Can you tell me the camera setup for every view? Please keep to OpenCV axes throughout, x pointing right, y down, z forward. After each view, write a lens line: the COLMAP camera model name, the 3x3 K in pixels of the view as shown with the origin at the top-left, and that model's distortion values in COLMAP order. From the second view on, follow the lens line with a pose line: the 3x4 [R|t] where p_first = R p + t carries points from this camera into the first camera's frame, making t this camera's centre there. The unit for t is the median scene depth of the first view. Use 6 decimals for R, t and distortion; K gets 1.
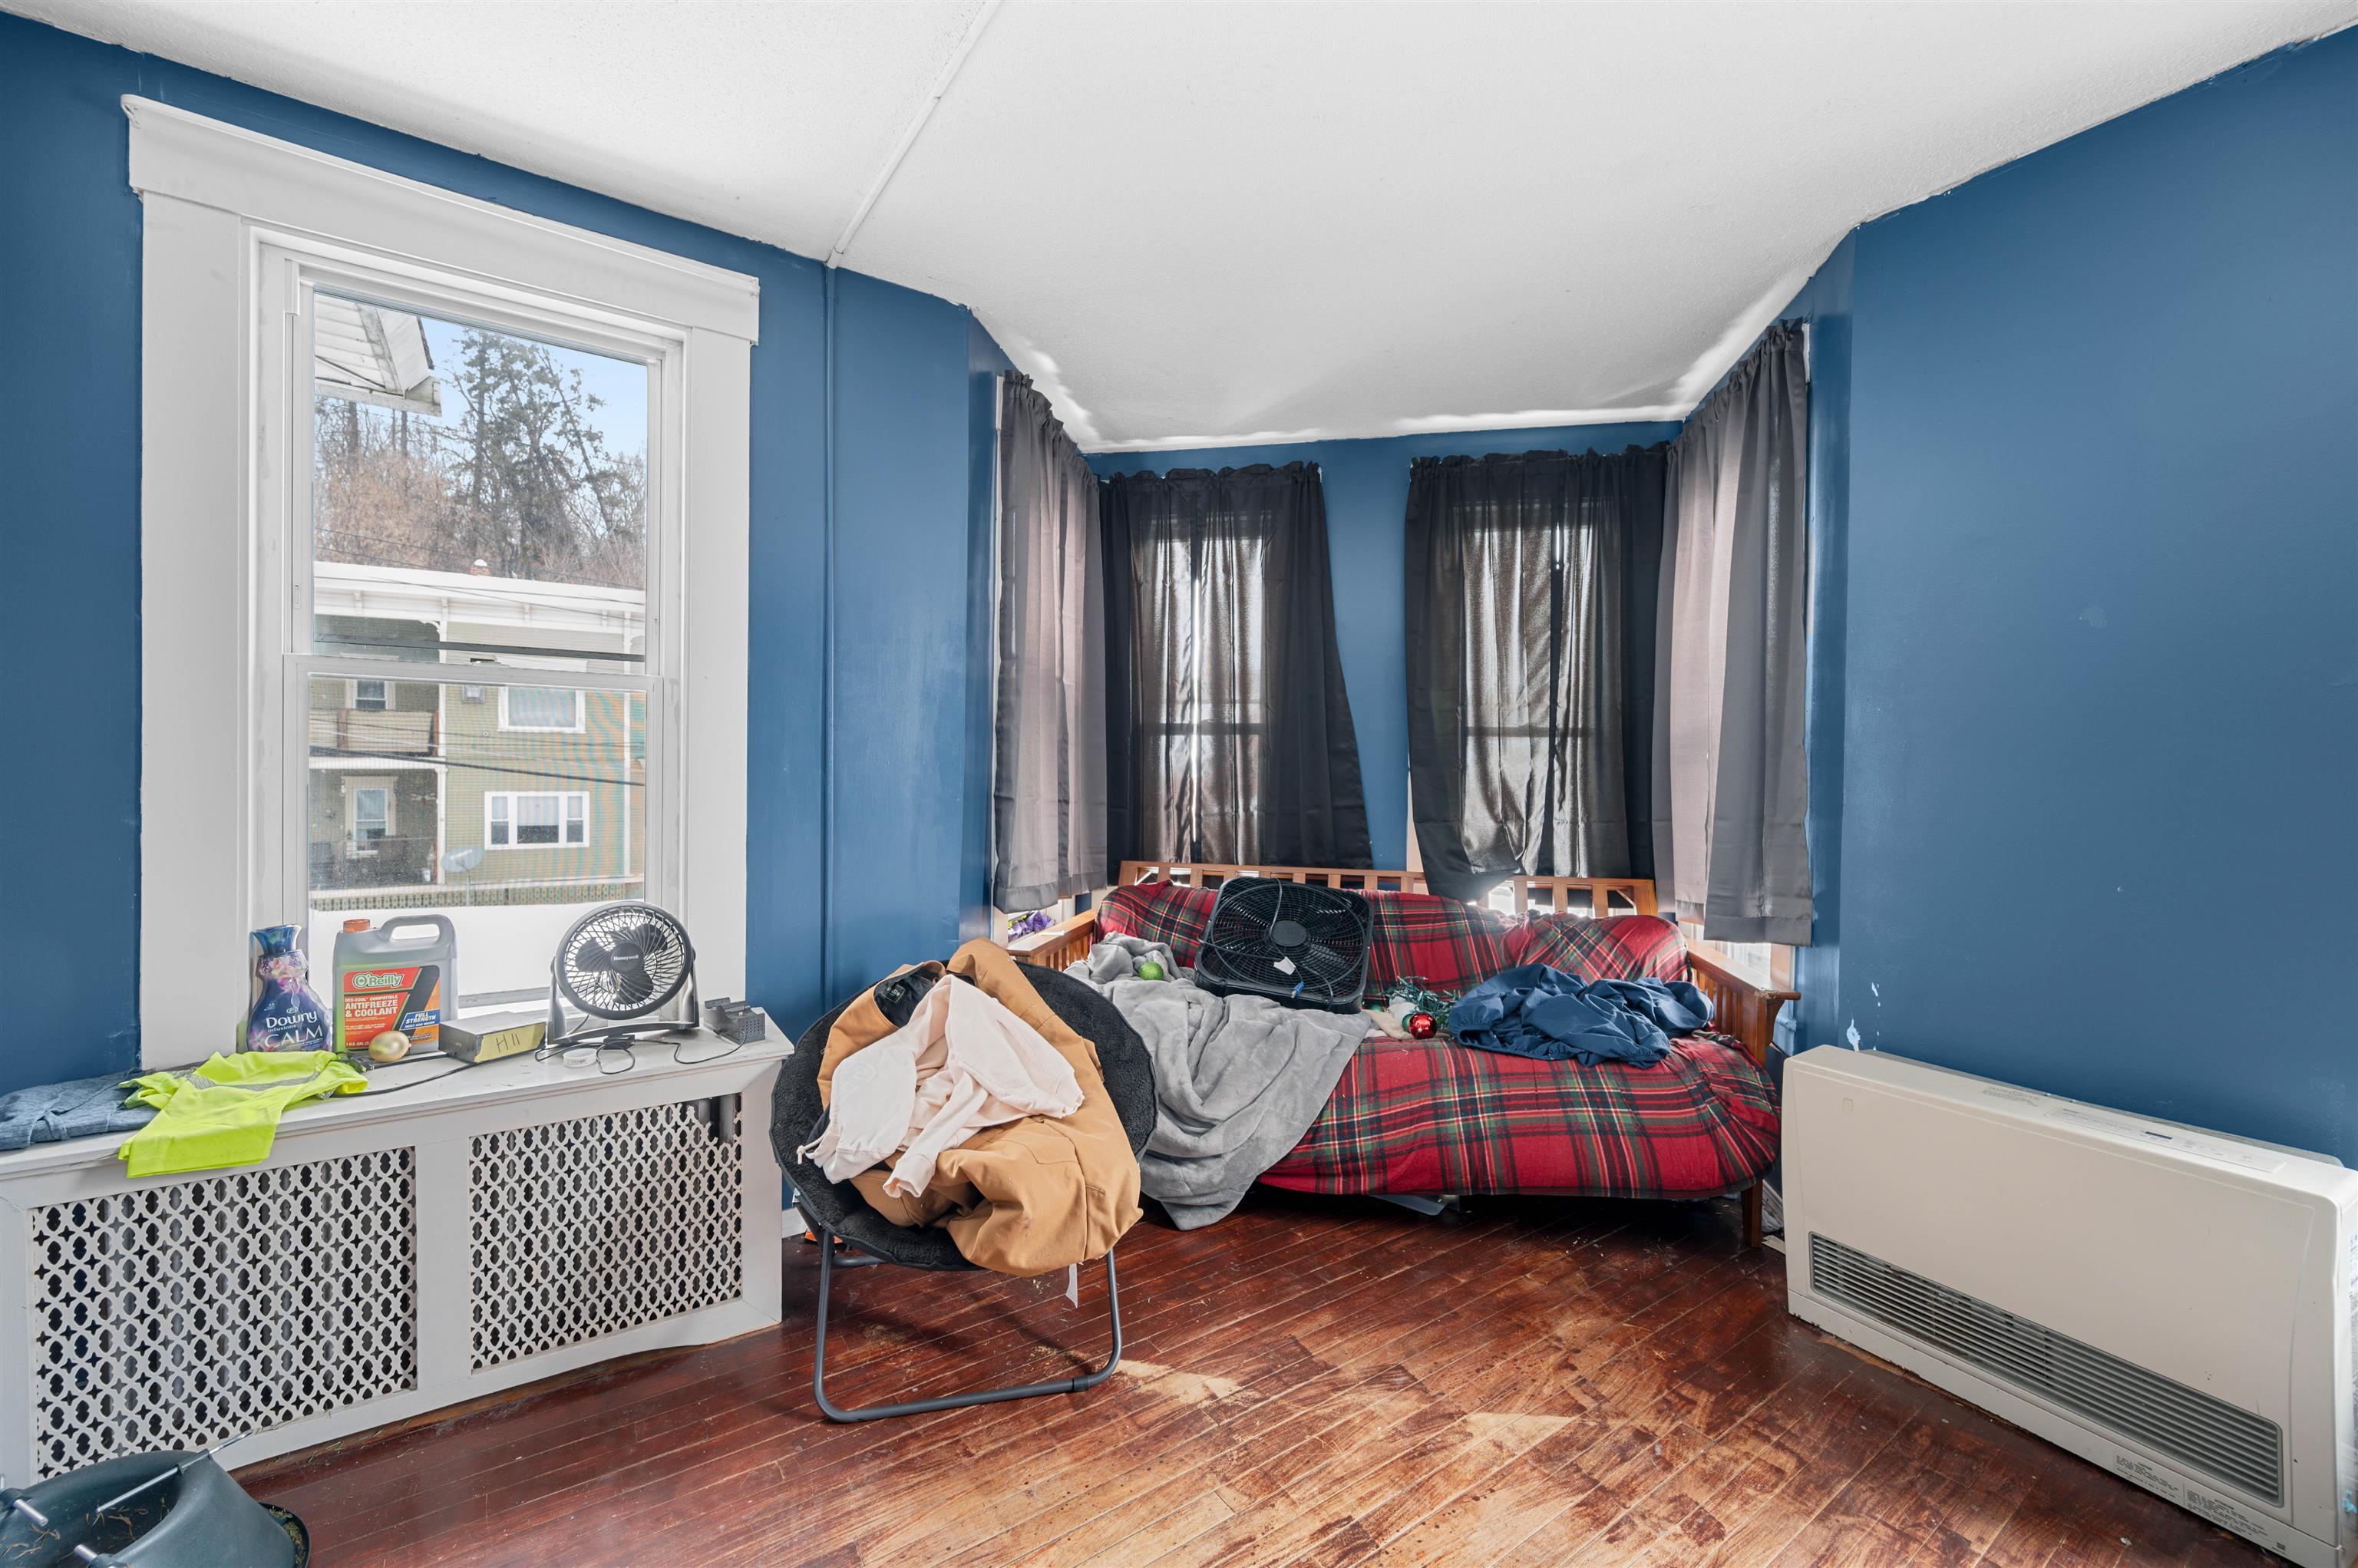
lens RADIAL K [[925.6, 0, 1180.3], [0, 925.6, 776.5], [0, 0, 1]] dist [-0.001824, -0.000201]
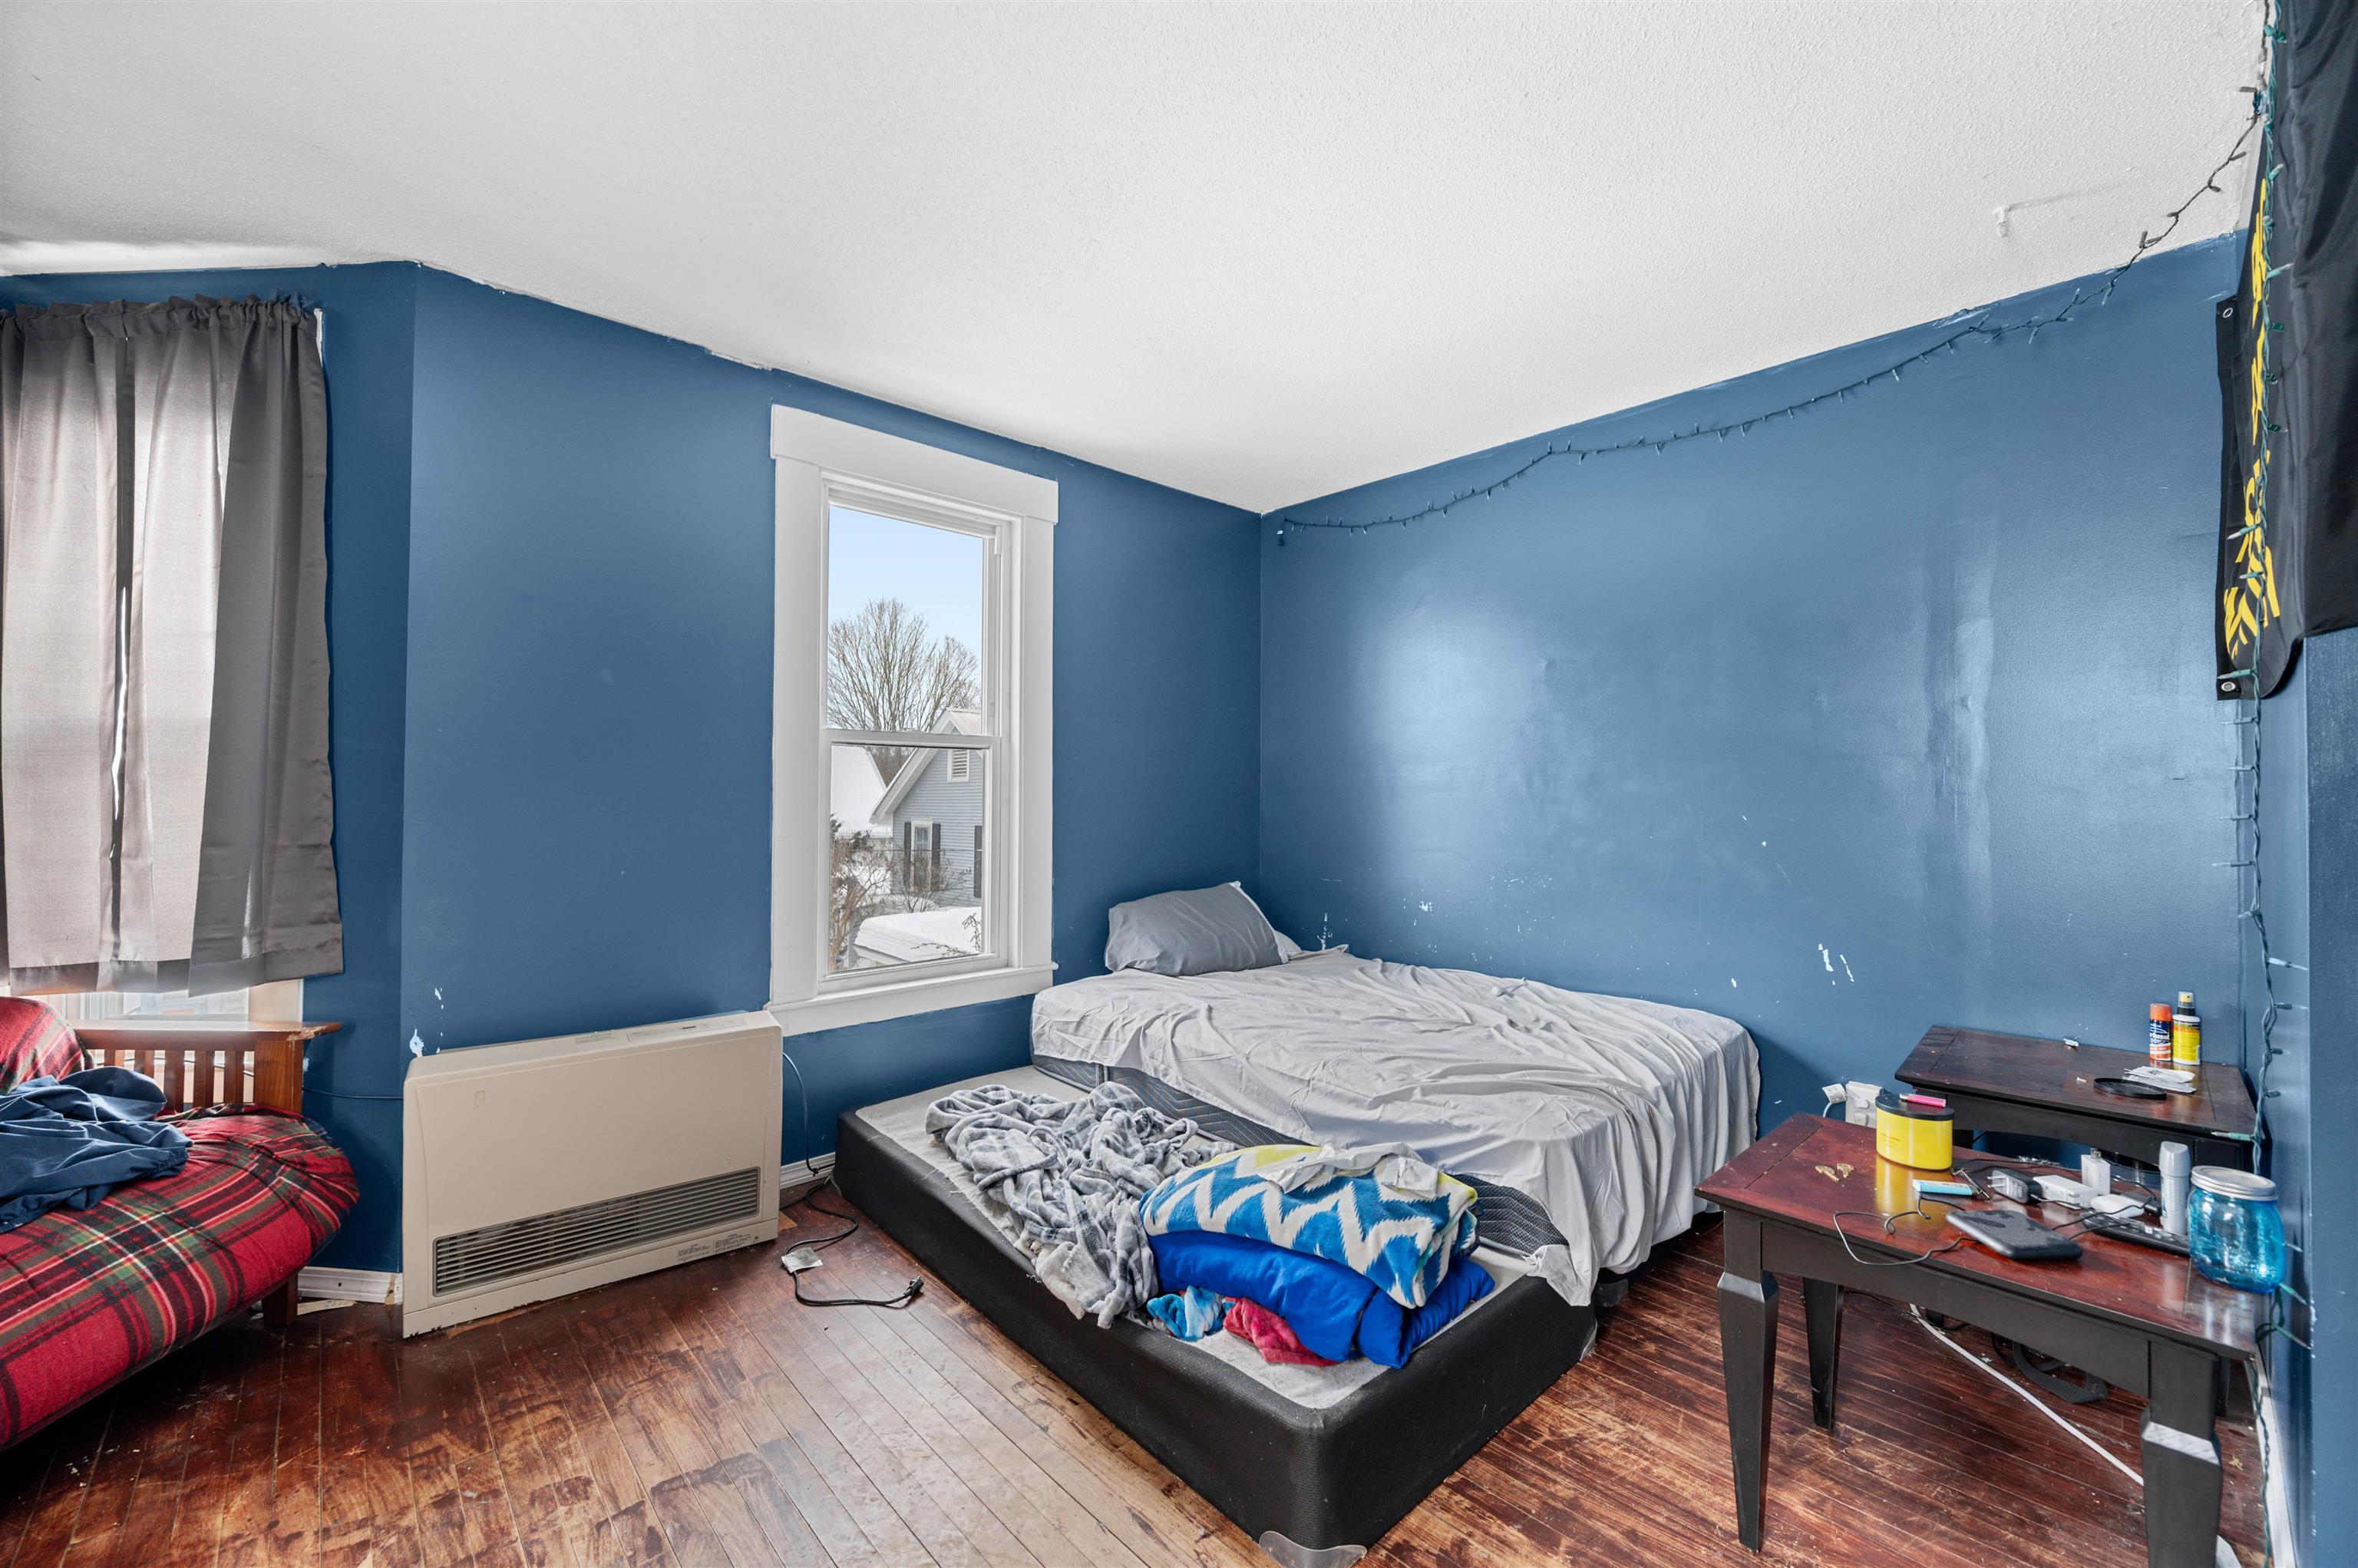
lens RADIAL K [[925.6, 0, 1180.3], [0, 925.6, 776.5], [0, 0, 1]] dist [-0.001824, -0.000201]
pose [[-0.160423, 0.010242, 0.986995, -0.404606], [0.001692, 0.999948, -0.010101, -0.006412], [-0.987047, 0.000049, -0.160432, 0.306703]]
